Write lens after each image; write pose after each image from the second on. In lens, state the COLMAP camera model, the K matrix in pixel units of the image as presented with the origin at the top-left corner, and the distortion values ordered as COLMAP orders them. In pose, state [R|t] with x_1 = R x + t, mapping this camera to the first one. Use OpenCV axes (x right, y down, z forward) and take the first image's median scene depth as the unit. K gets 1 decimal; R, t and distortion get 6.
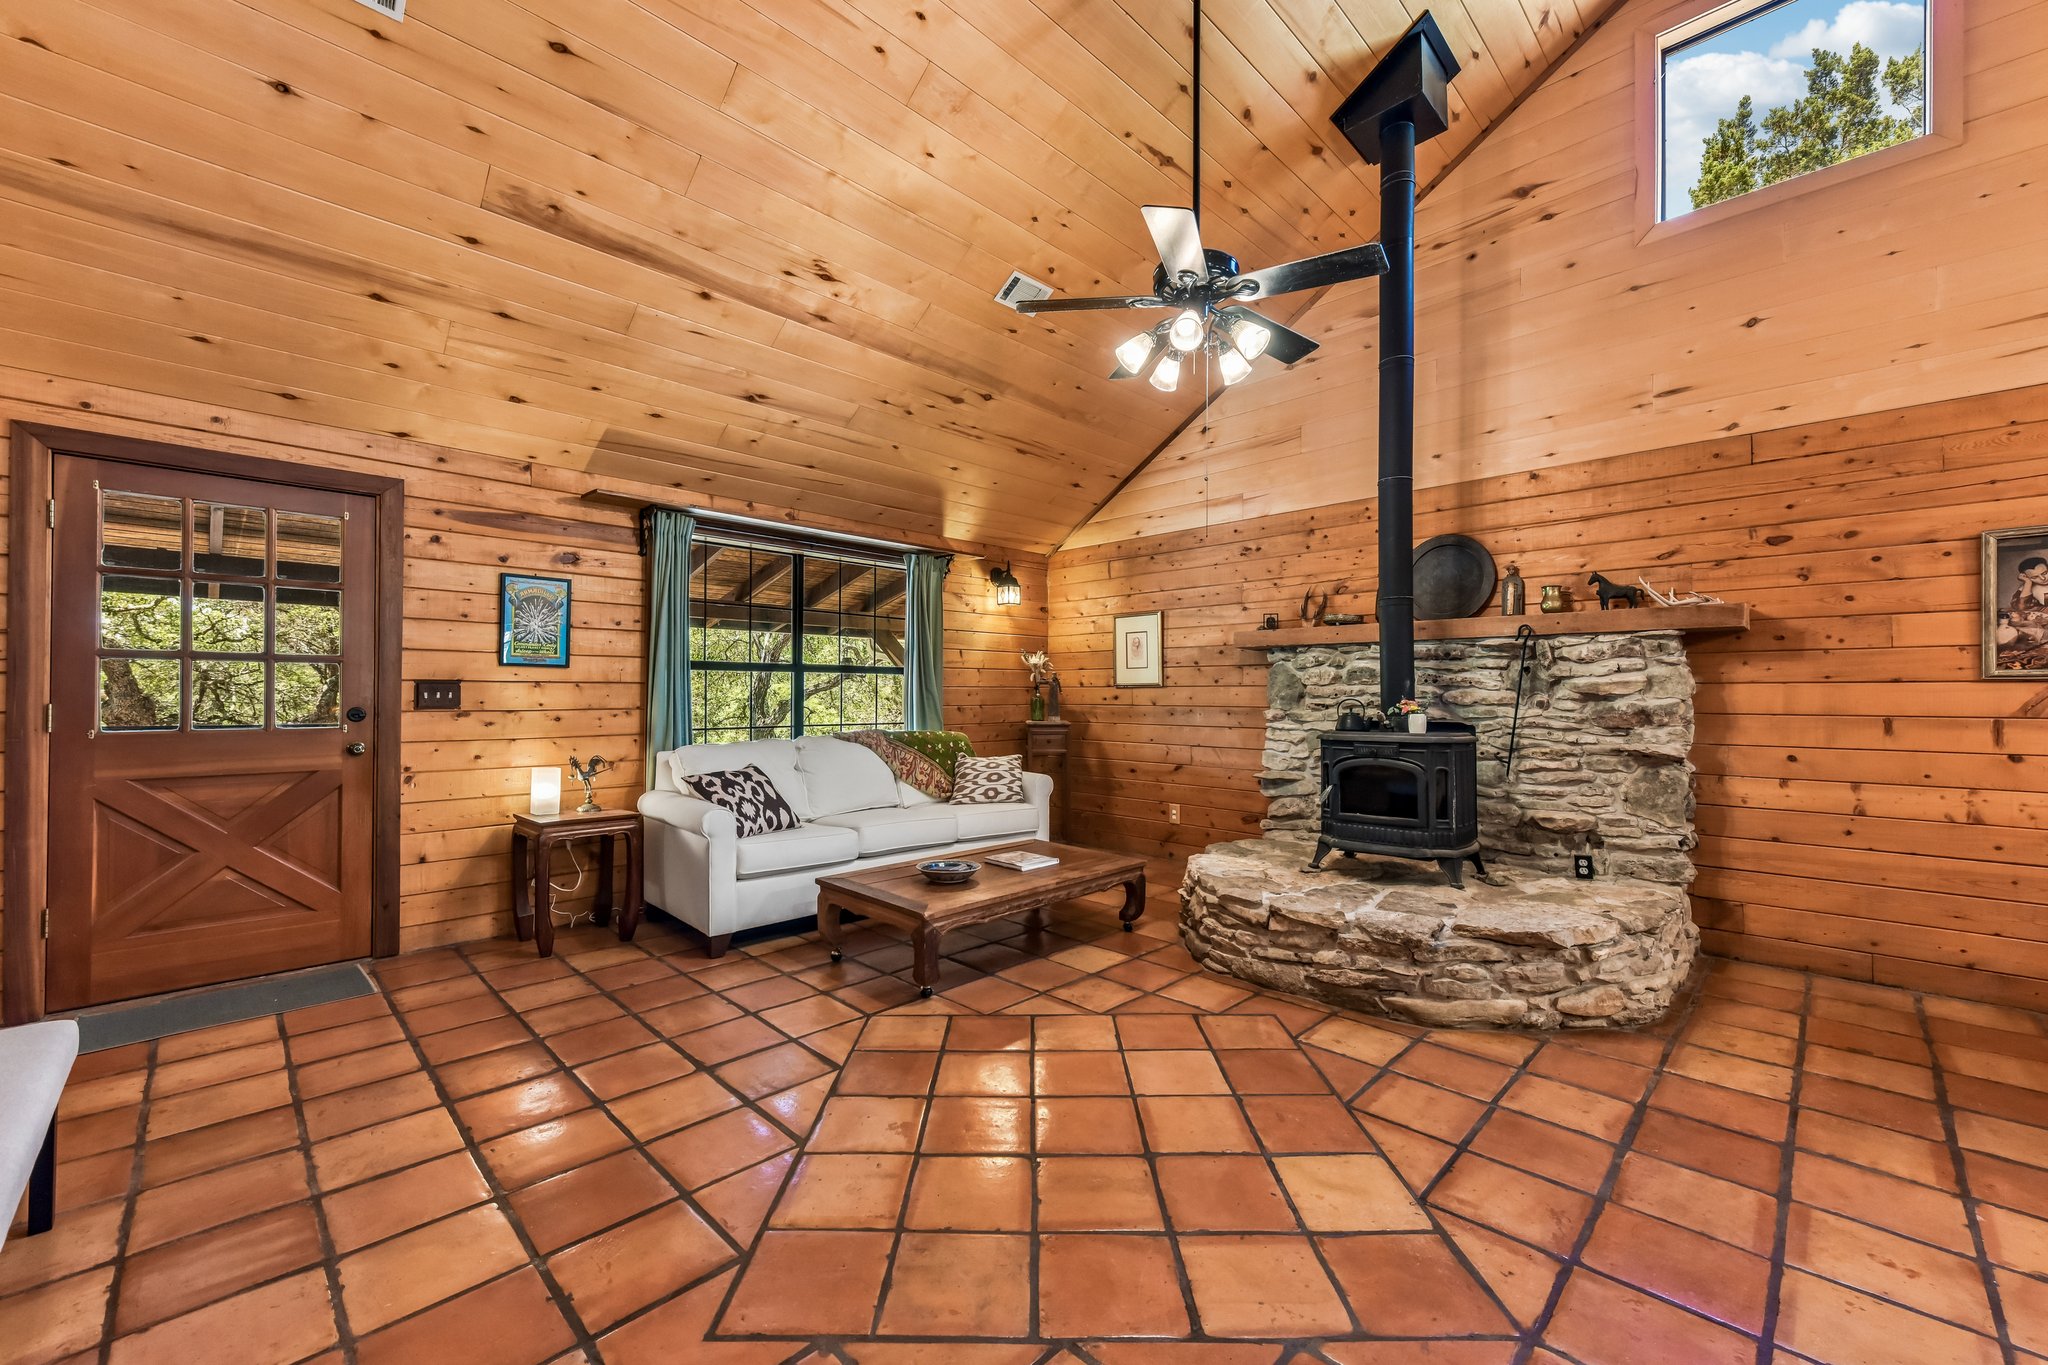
lens RADIAL K [[808.9, 0, 1021.9], [0, 808.9, 688.1], [0, 0, 1]] dist [0.006159, -0.002611]
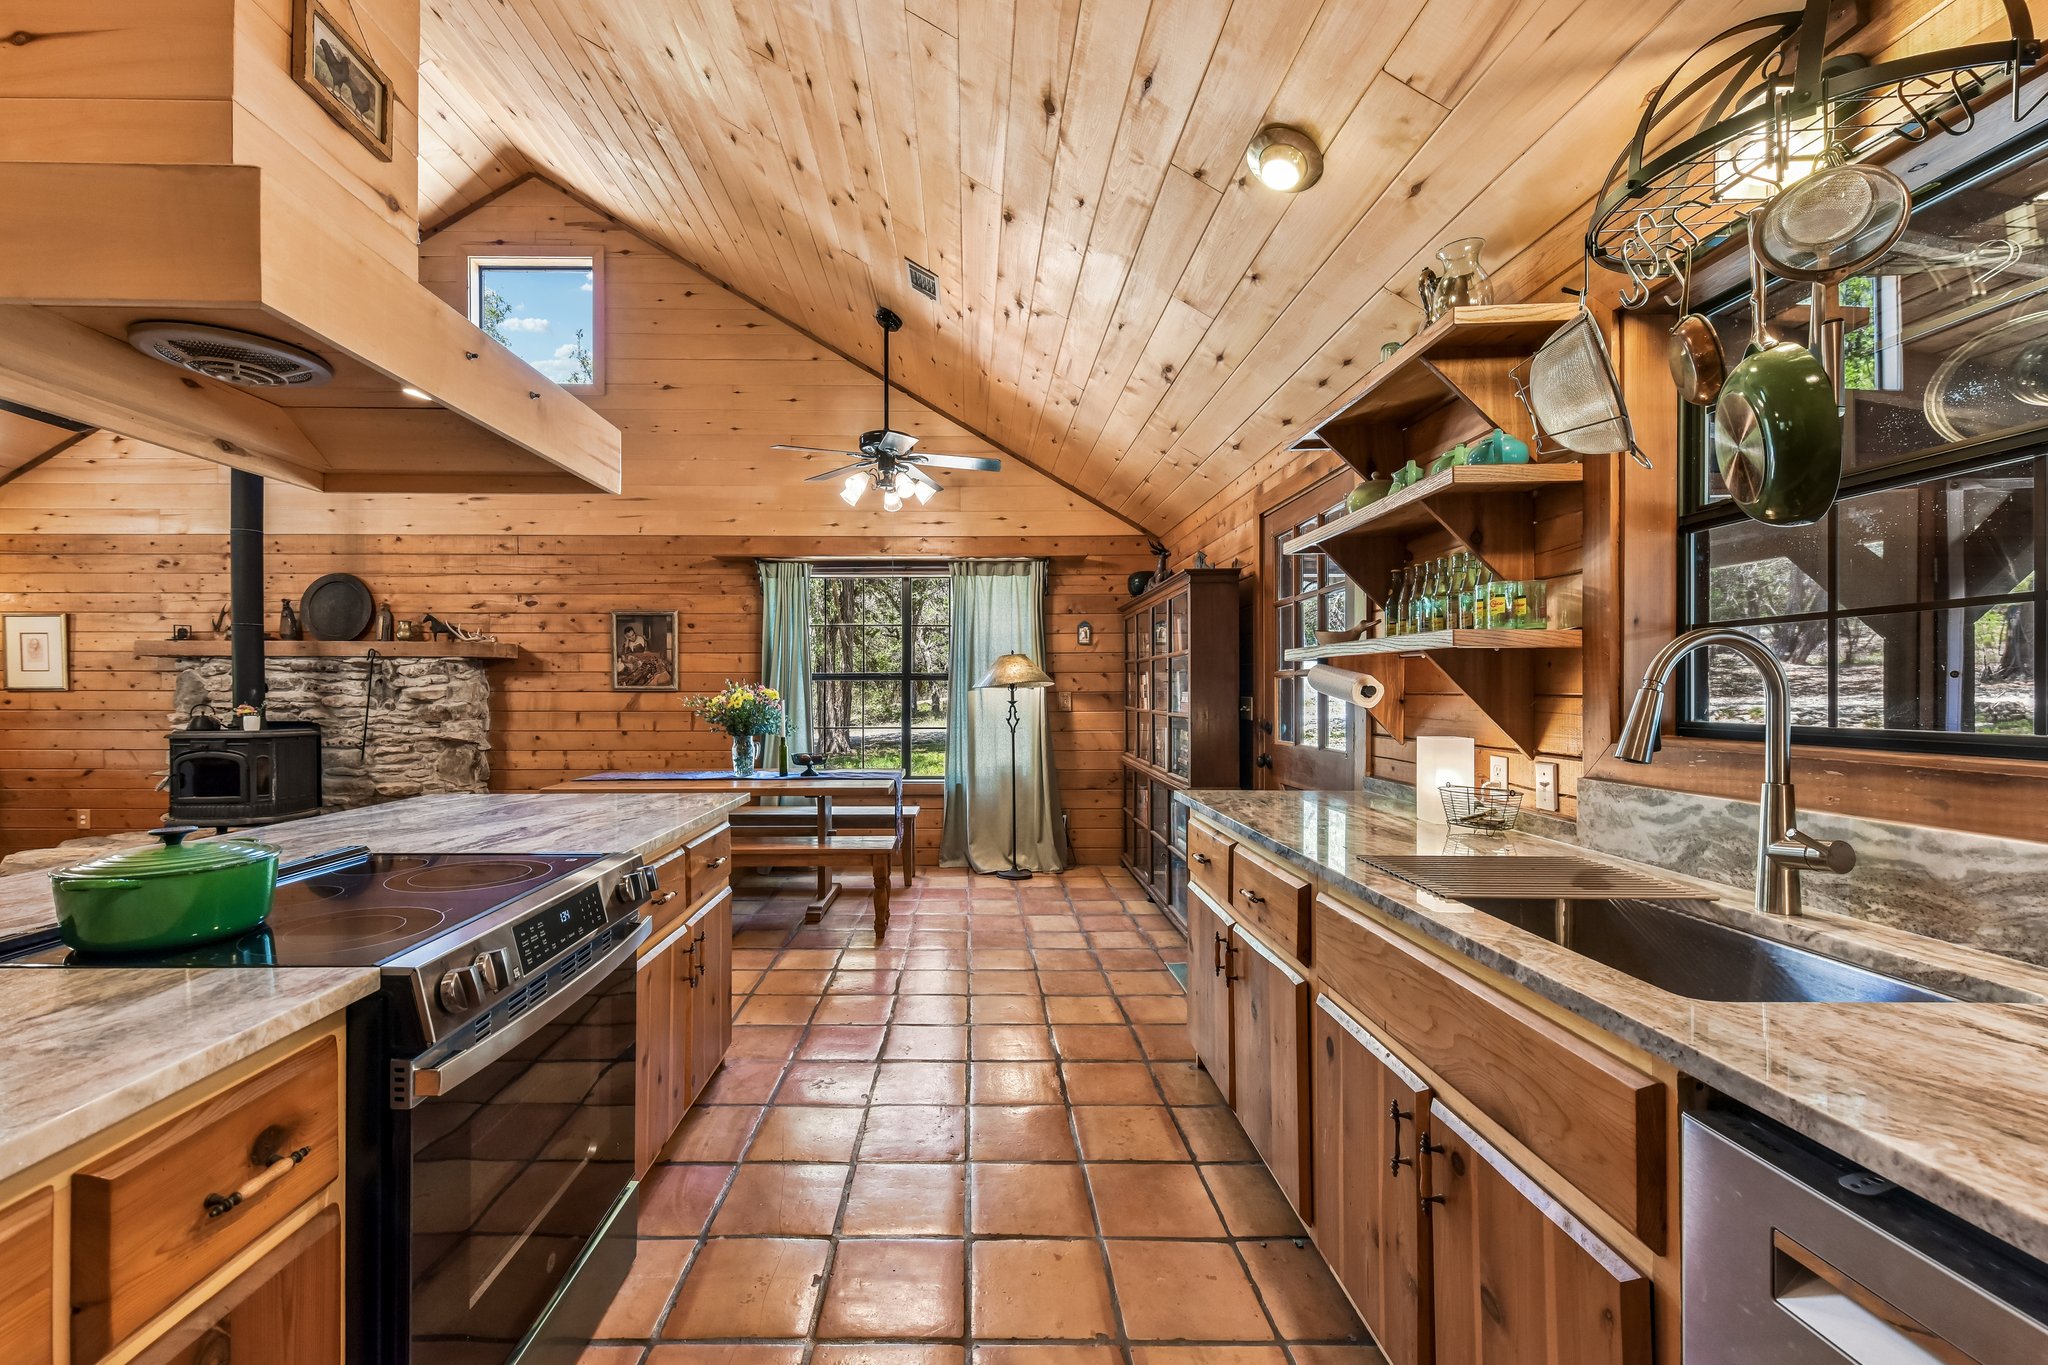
lens RADIAL K [[808.9, 0, 983.7], [0, 808.9, 694.9], [0, 0, 1]] dist [0.006159, -0.002611]
pose [[0.696232, -0.006311, 0.717789, 0.358795], [-0.005692, 0.999881, 0.014312, -0.025743], [-0.717794, -0.014050, 0.696114, -0.713807]]
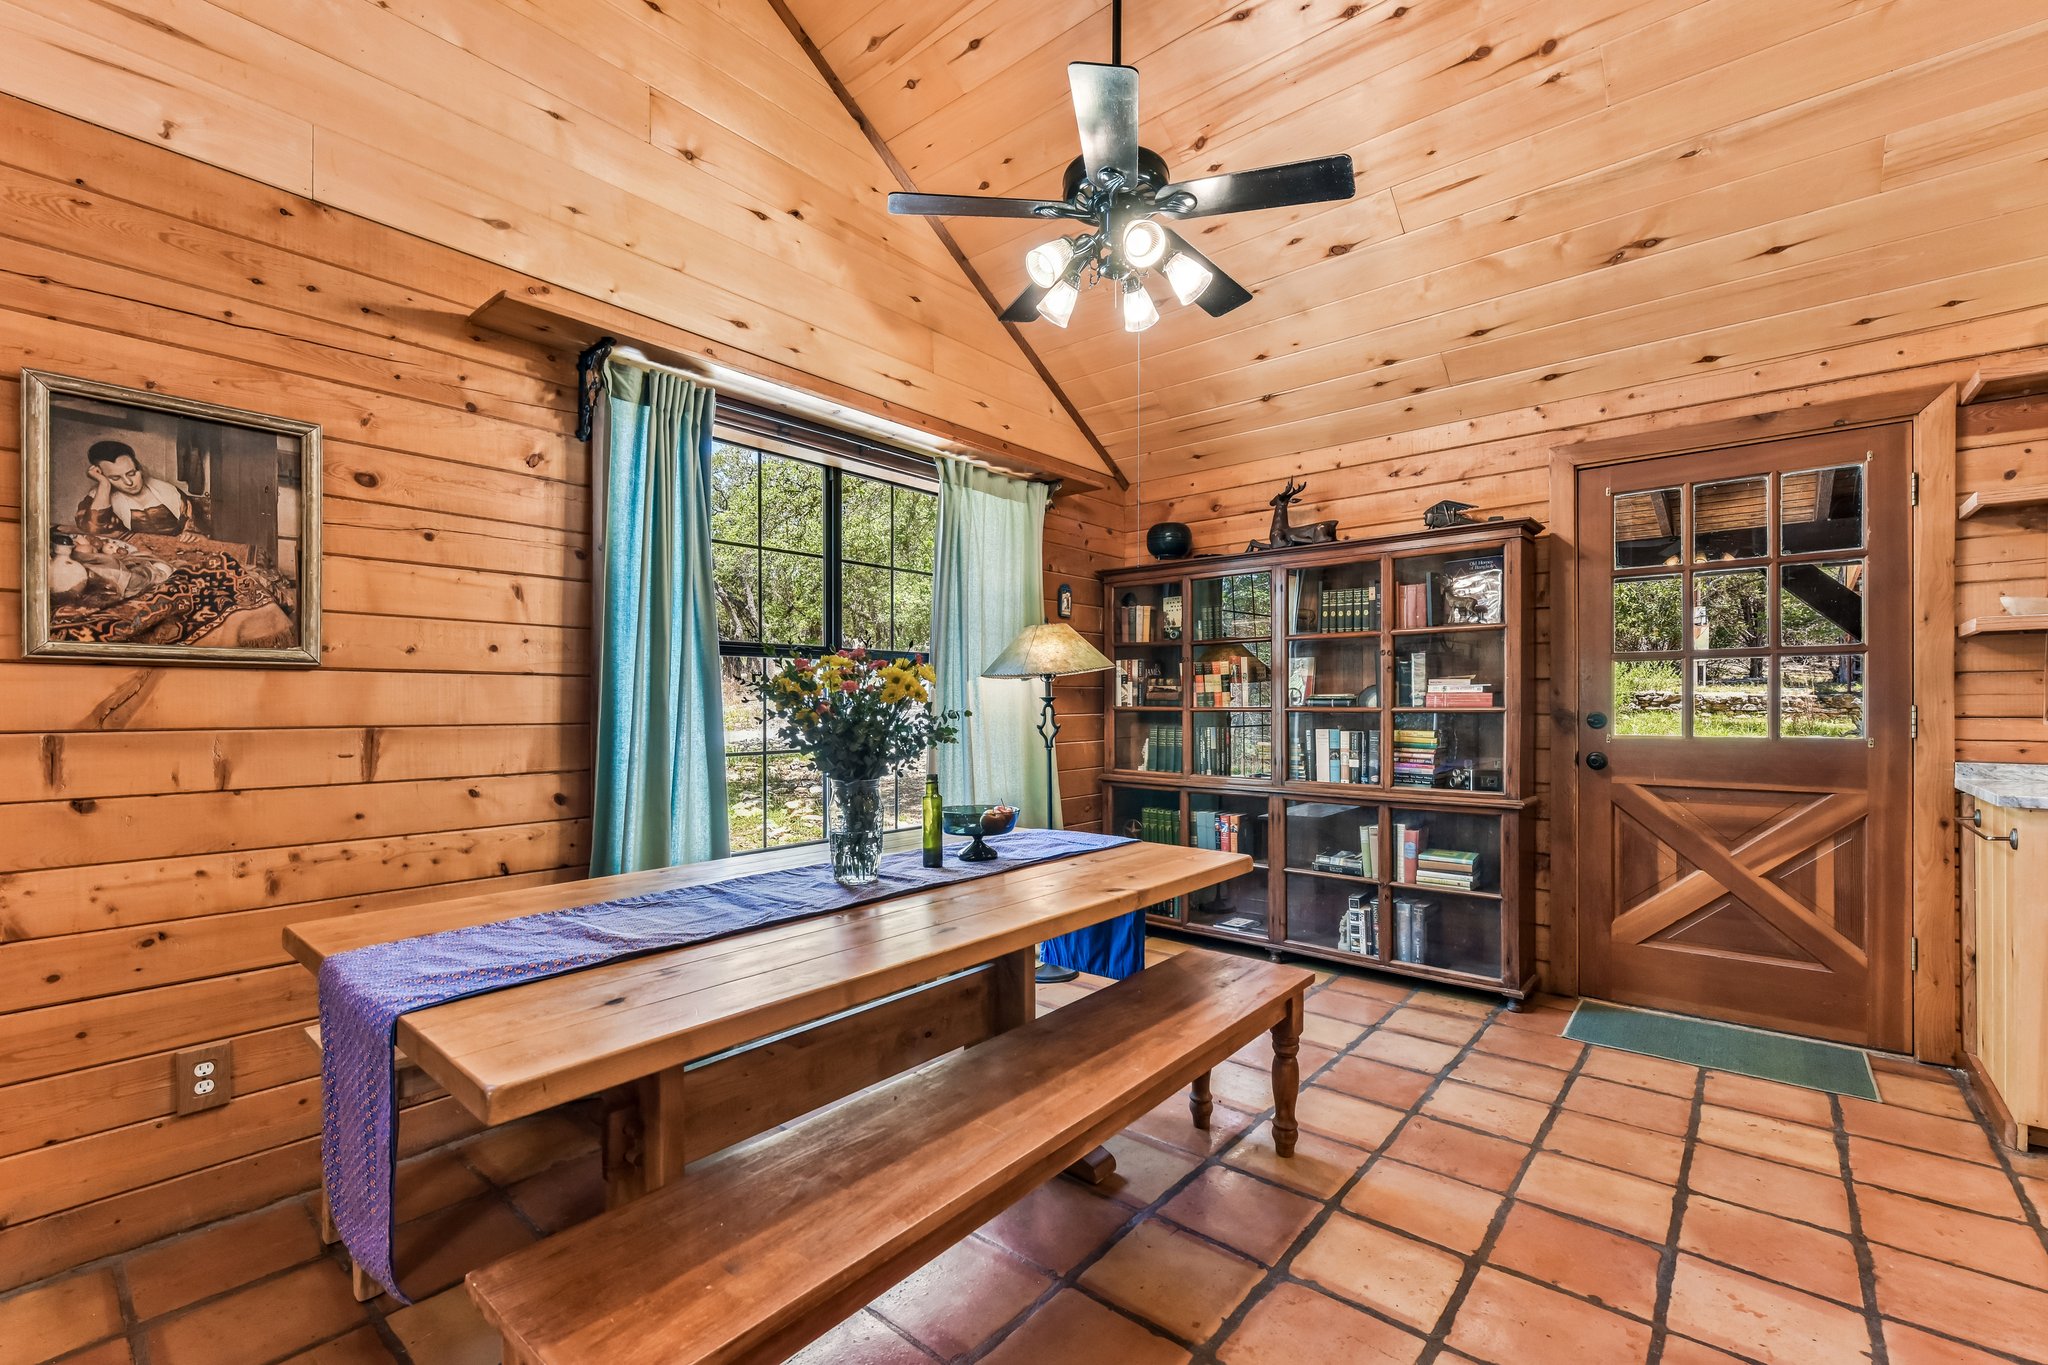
lens RADIAL K [[859.9, 0, 1035.3], [0, 859.9, 705.2], [0, 0, 1]] dist [-0.001572, -0.001139]
pose [[-0.090242, -0.004834, 0.995908, 0.471224], [-0.008110, 0.999959, 0.004119, 0.009325], [-0.995887, -0.007705, -0.090278, 0.330063]]
